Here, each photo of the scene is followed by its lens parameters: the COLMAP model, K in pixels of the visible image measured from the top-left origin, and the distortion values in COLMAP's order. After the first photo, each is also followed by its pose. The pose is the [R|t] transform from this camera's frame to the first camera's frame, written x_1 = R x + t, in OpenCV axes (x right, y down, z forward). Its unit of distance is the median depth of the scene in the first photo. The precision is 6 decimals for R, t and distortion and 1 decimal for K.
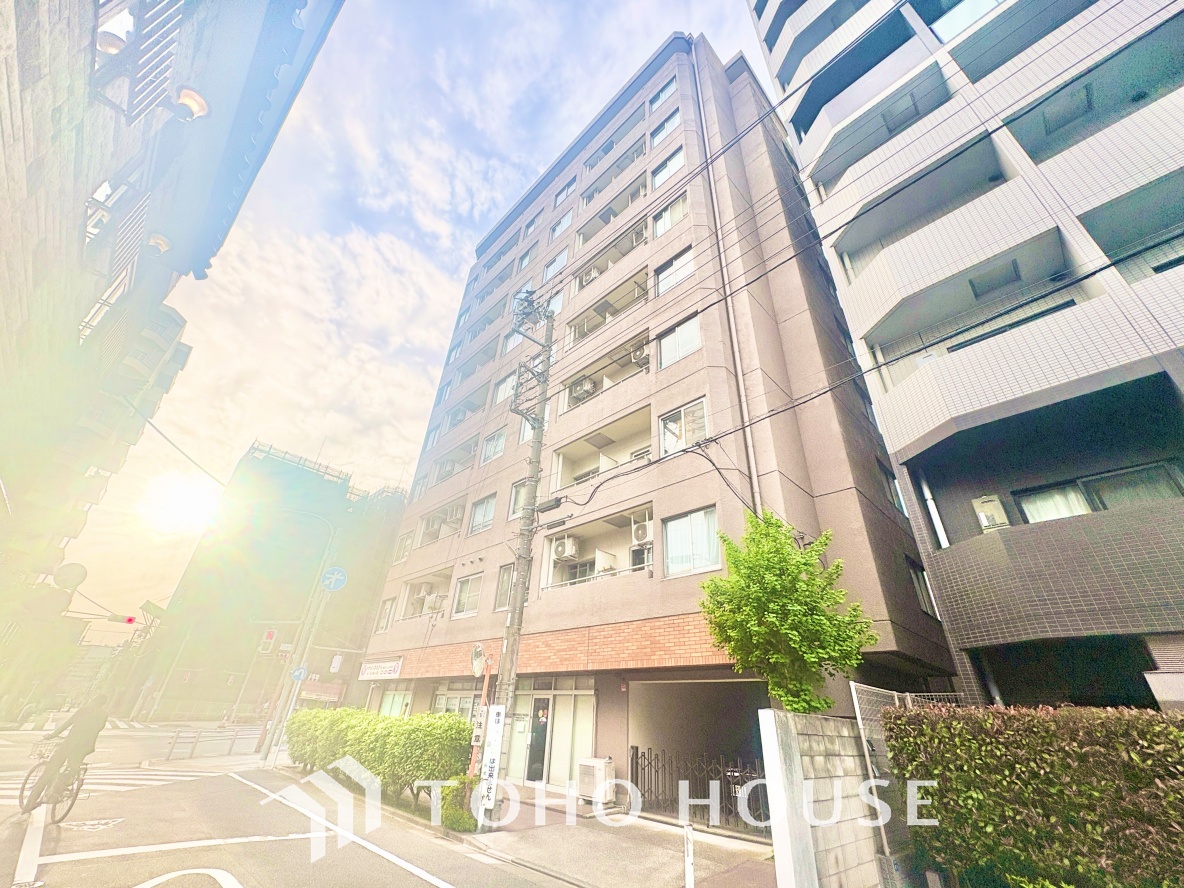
lens RADIAL K [[471.6, 0, 591.8], [0, 471.6, 444.3], [0, 0, 1]] dist [0.002077, 0.000087]
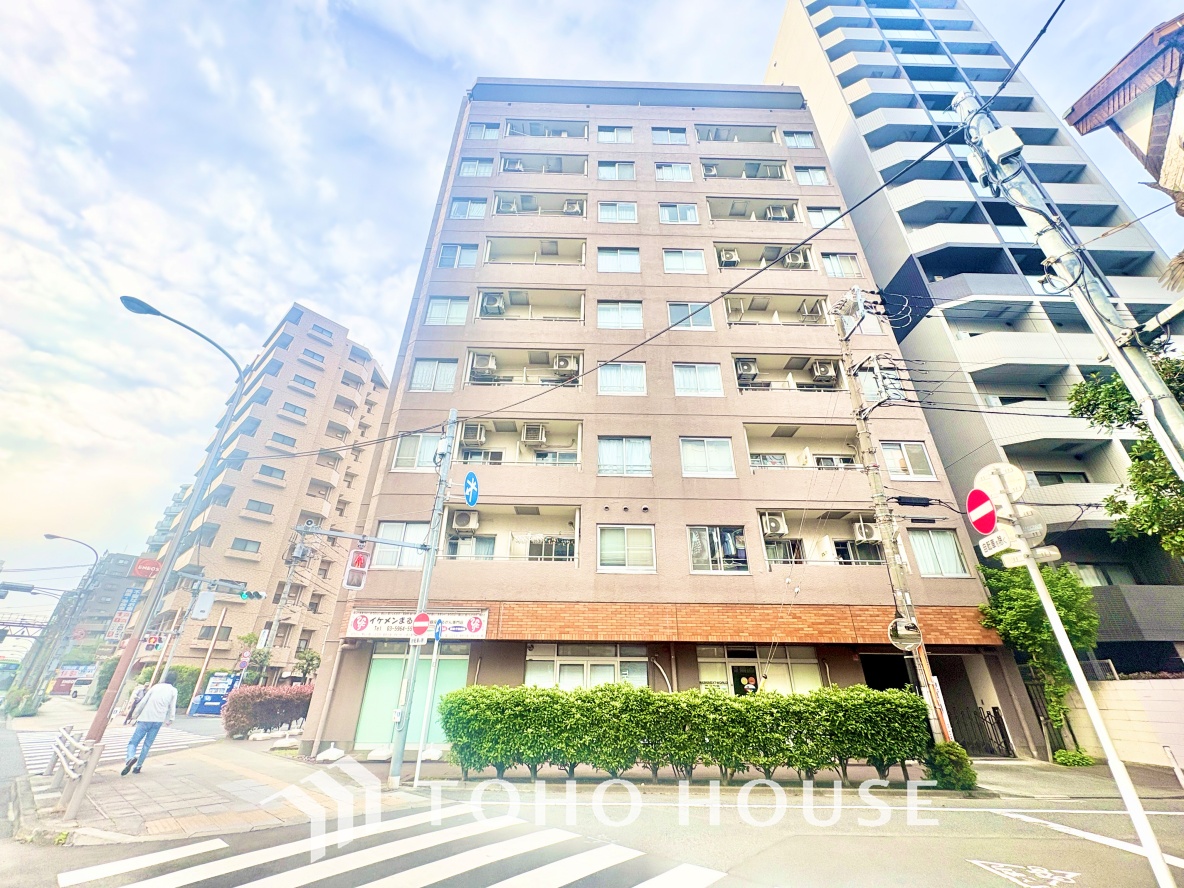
lens RADIAL K [[471.6, 0, 593.2], [0, 471.6, 442.0], [0, 0, 1]] dist [0.002077, 0.000087]
pose [[0.691946, 0.295563, 0.658676, -1.119891], [-0.344455, 0.936973, -0.058588, 0.260710], [-0.634478, -0.186344, 0.750142, 0.539147]]
